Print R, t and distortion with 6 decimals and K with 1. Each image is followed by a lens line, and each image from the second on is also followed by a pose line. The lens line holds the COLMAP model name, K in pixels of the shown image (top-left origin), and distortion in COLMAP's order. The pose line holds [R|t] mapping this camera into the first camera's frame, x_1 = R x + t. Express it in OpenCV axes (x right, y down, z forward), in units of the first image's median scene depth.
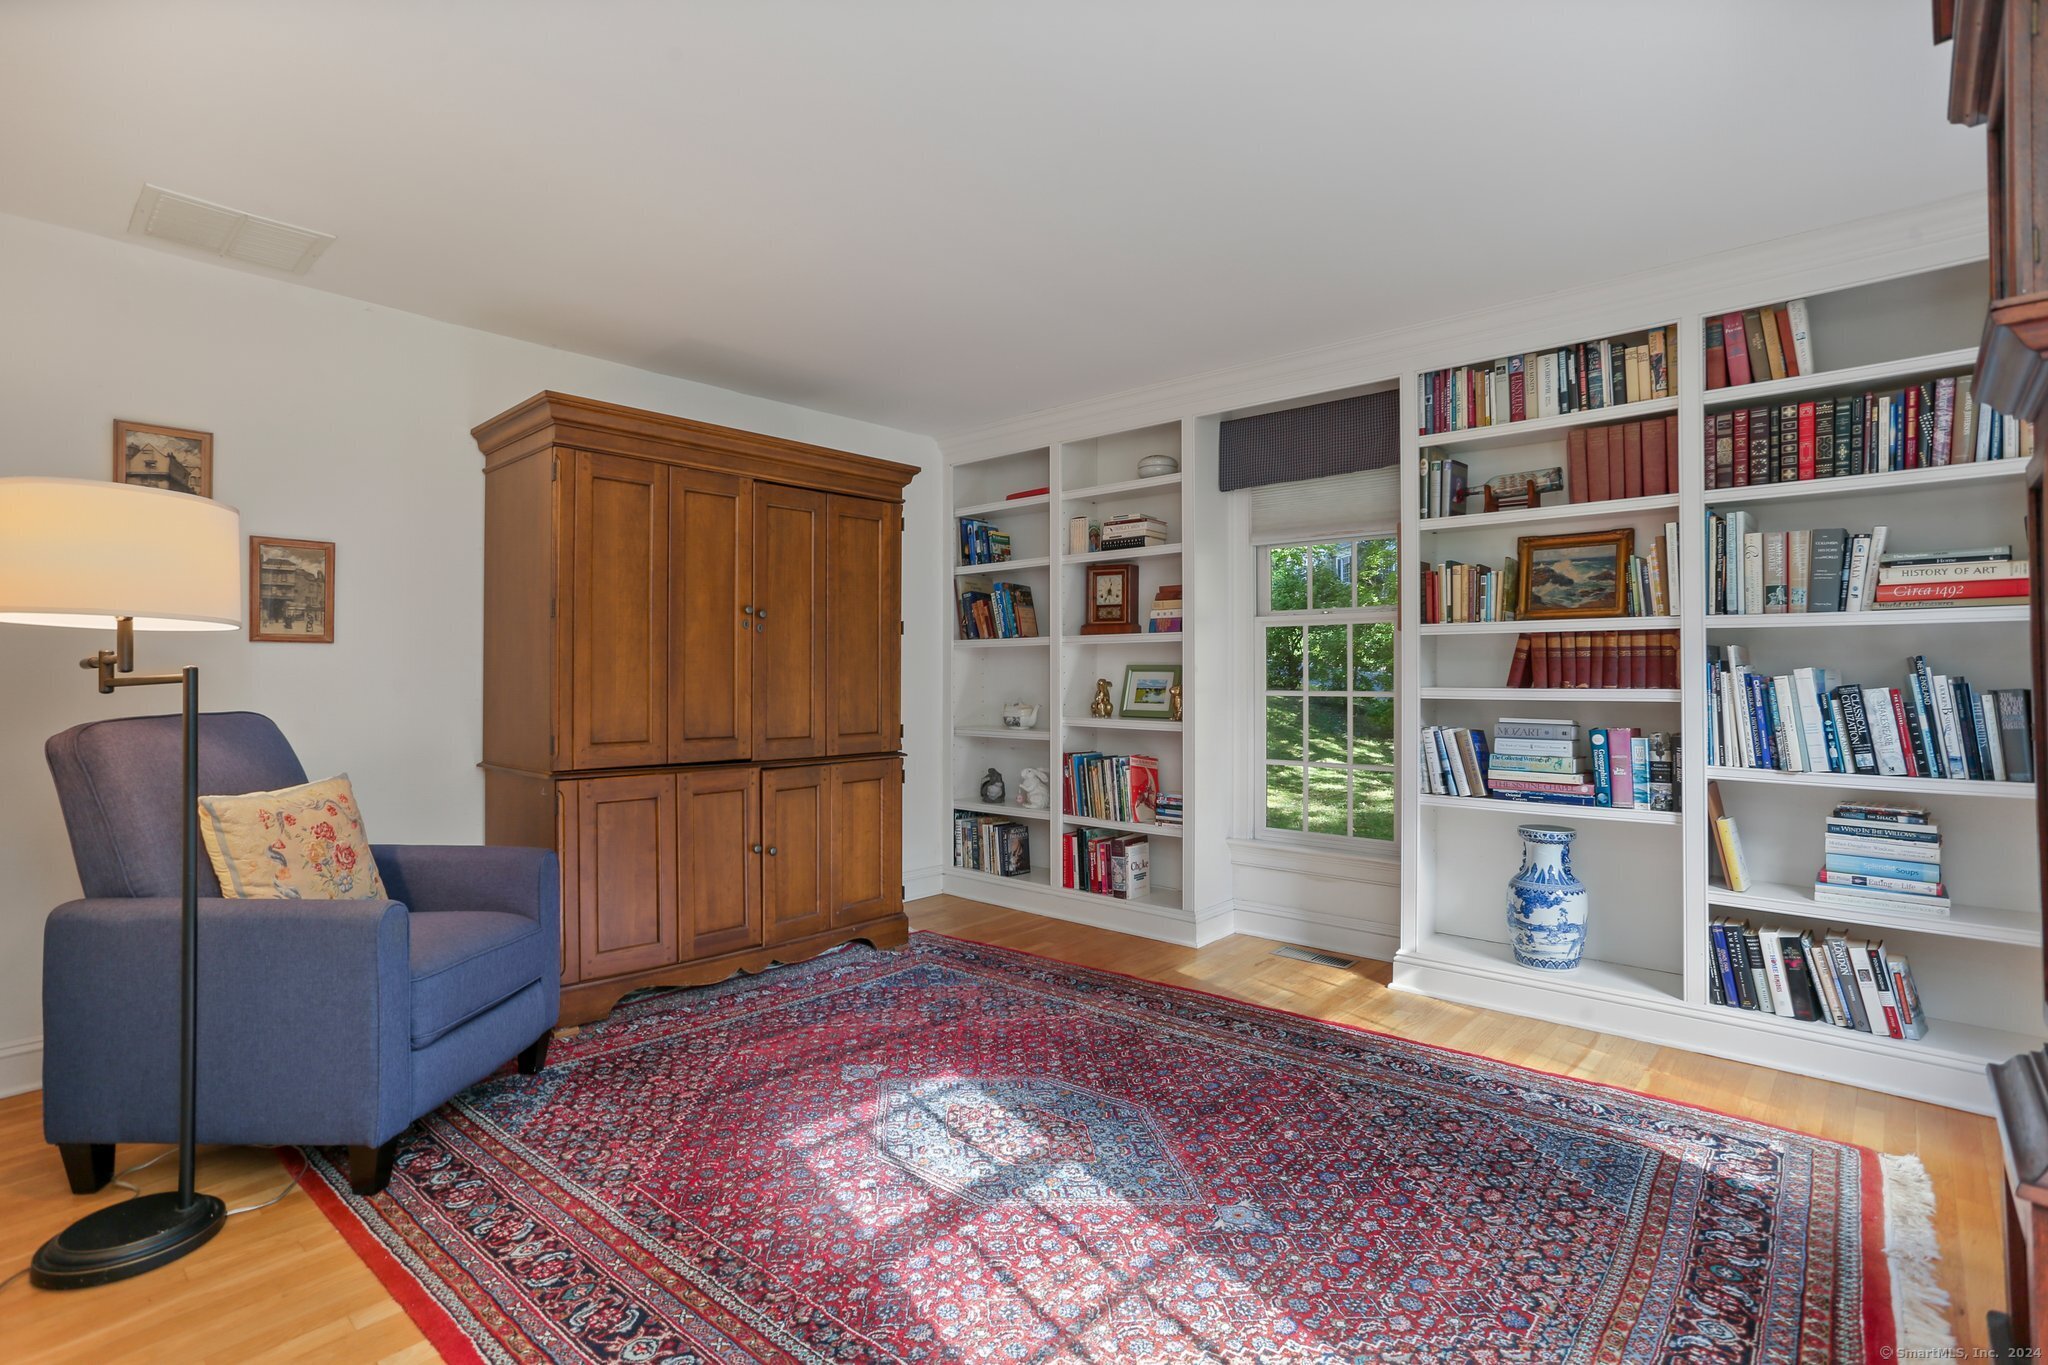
lens RADIAL K [[995.0, 0, 1015.7], [0, 995.0, 661.8], [0, 0, 1]] dist [-0.044642, 0.030110]
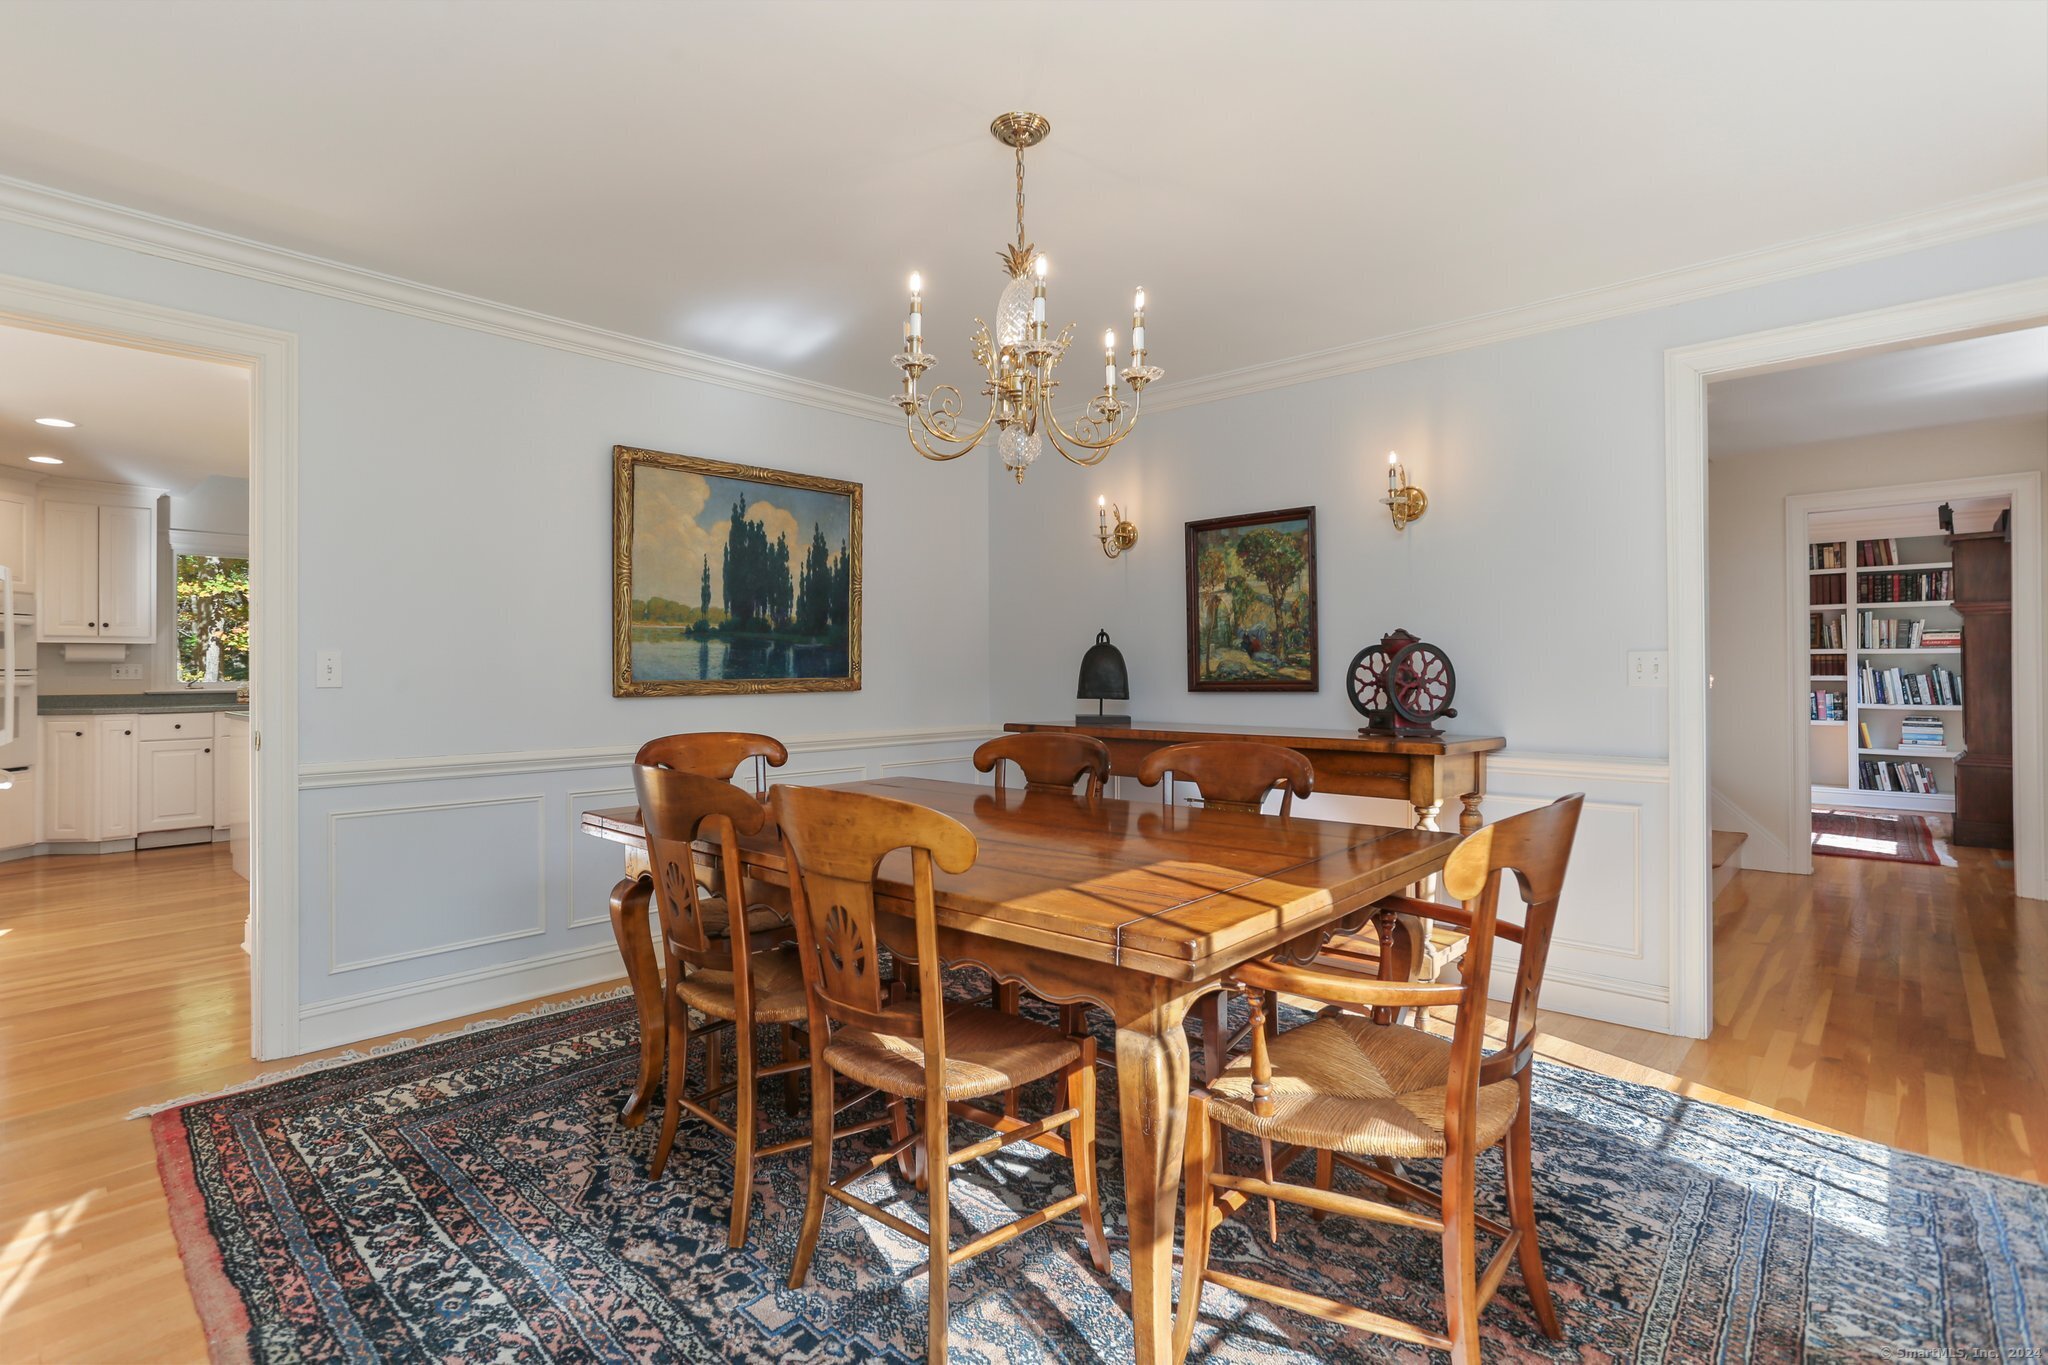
lens RADIAL K [[995.0, 0, 1015.7], [0, 995.0, 661.8], [0, 0, 1]] dist [-0.044642, 0.030110]
pose [[0.999895, -0.001290, -0.014420, -1.638074], [0.001321, 0.999997, 0.002177, -0.020407], [0.014417, -0.002195, 0.999894, -1.803434]]
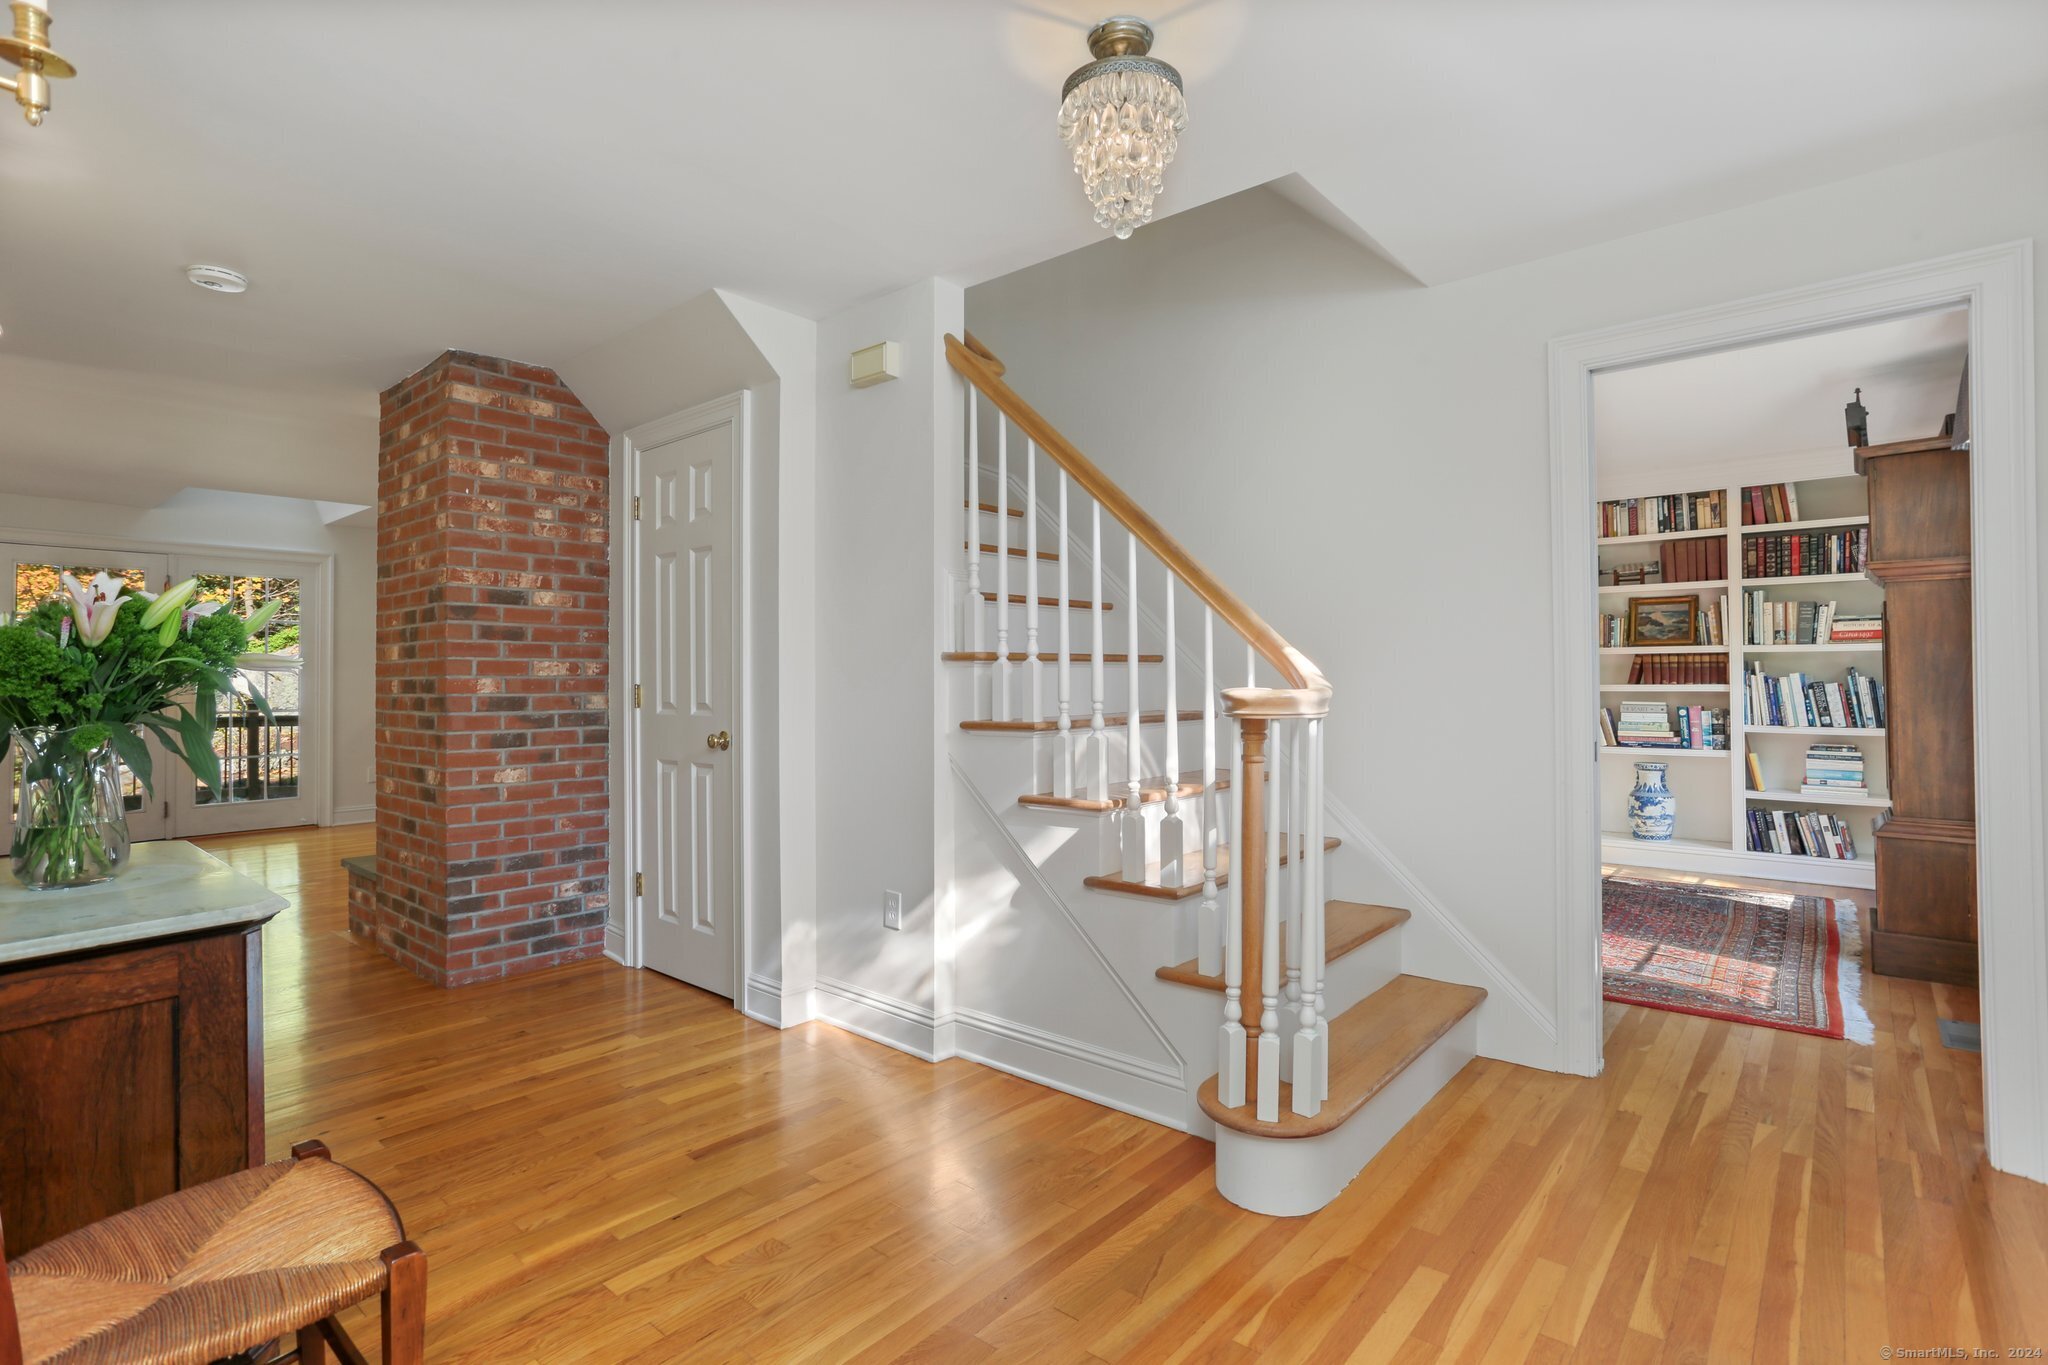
lens RADIAL K [[995.0, 0, 1015.7], [0, 995.0, 661.8], [0, 0, 1]] dist [-0.044642, 0.030110]
pose [[0.999840, -0.002620, 0.017720, -0.734368], [0.002721, 0.999980, -0.005668, -0.008841], [-0.017704, 0.005716, 0.999827, -0.866898]]
